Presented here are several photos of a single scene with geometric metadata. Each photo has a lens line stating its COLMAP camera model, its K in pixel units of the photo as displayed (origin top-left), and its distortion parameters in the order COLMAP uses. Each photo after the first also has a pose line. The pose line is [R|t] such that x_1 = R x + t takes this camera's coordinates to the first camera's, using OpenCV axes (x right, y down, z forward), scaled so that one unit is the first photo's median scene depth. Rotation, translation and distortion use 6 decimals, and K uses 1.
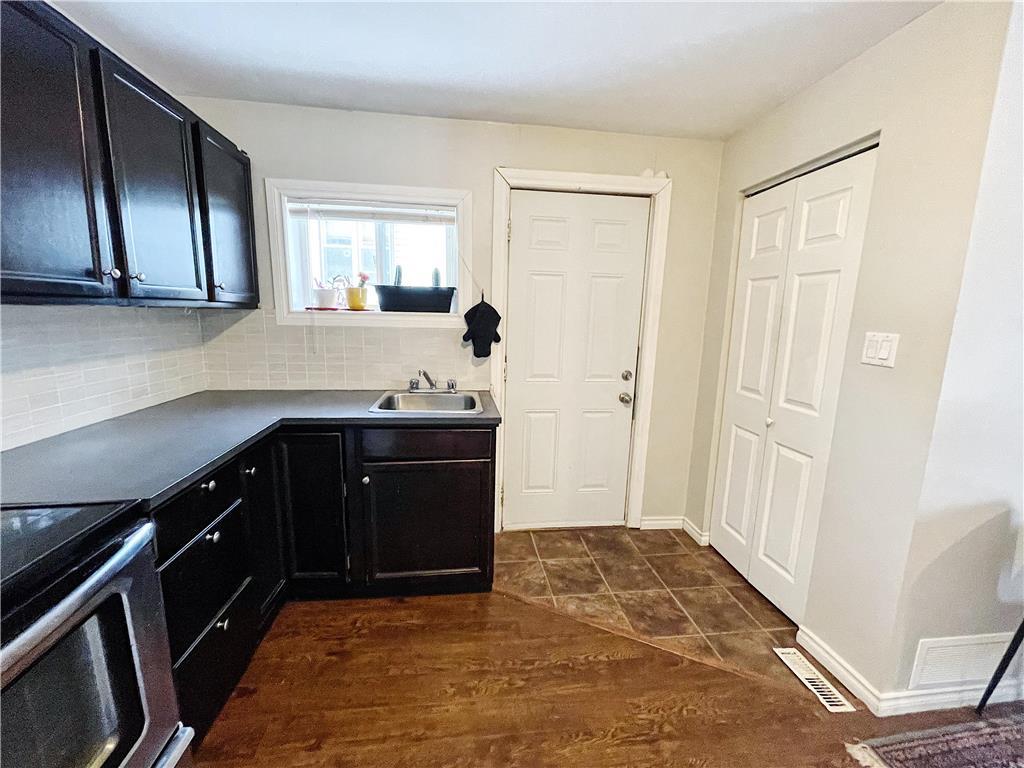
lens RADIAL K [[413.4, 0, 508.5], [0, 413.4, 384.0], [0, 0, 1]] dist [-0.003536, 0.001123]
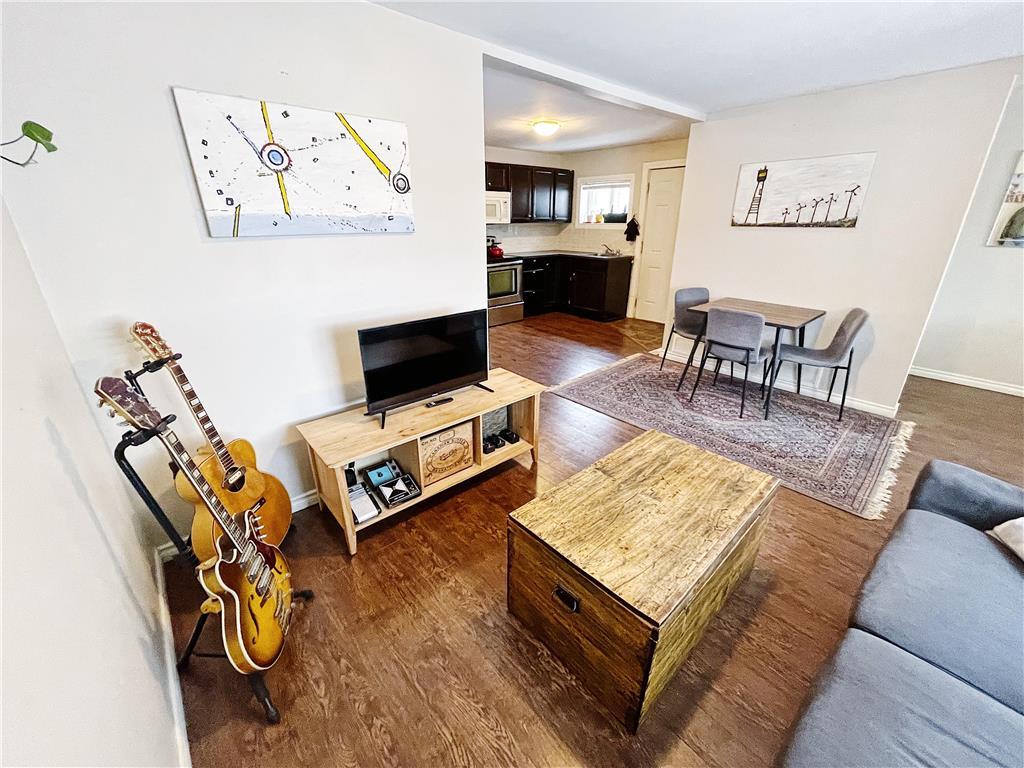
lens RADIAL K [[413.4, 0, 508.9], [0, 413.4, 380.8], [0, 0, 1]] dist [-0.003536, 0.001123]
pose [[0.559063, 0.284986, -0.778609, 1.918004], [-0.131787, 0.957678, 0.255902, 0.225966], [0.818585, -0.040455, 0.572960, -1.226290]]
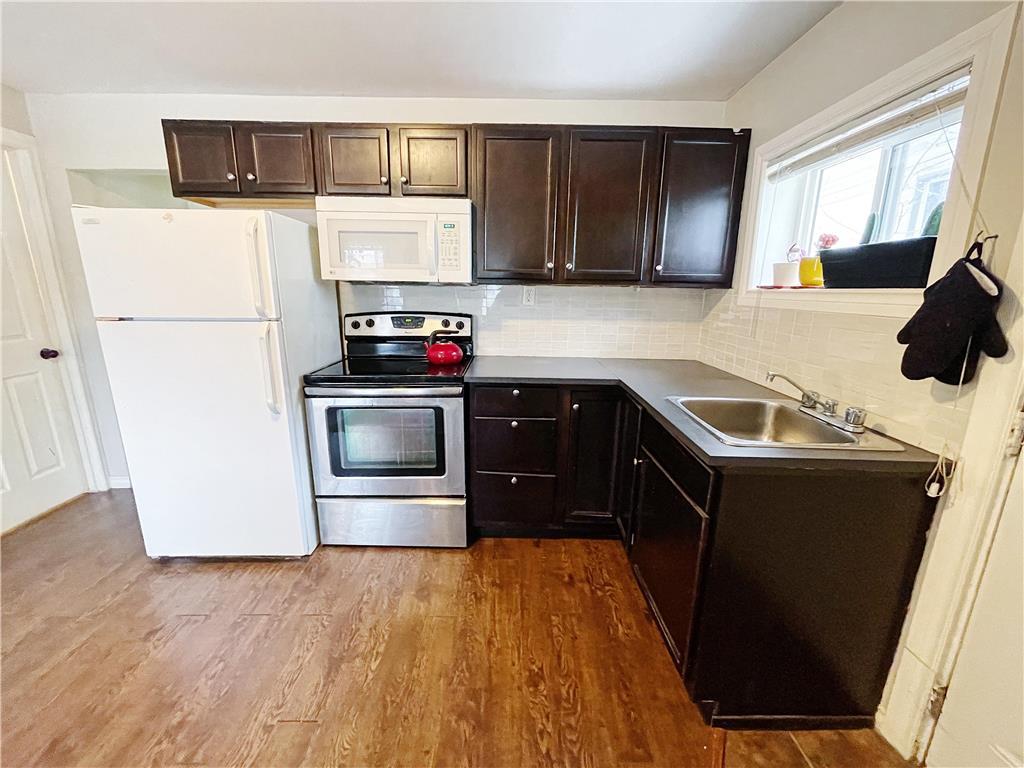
lens RADIAL K [[413.4, 0, 508.2], [0, 413.4, 382.7], [0, 0, 1]] dist [-0.003536, 0.001123]
pose [[-0.121683, 0.197929, -0.972634, 0.491277], [-0.190944, 0.956945, 0.218624, -0.080624], [0.974029, 0.212322, -0.078651, 0.616110]]
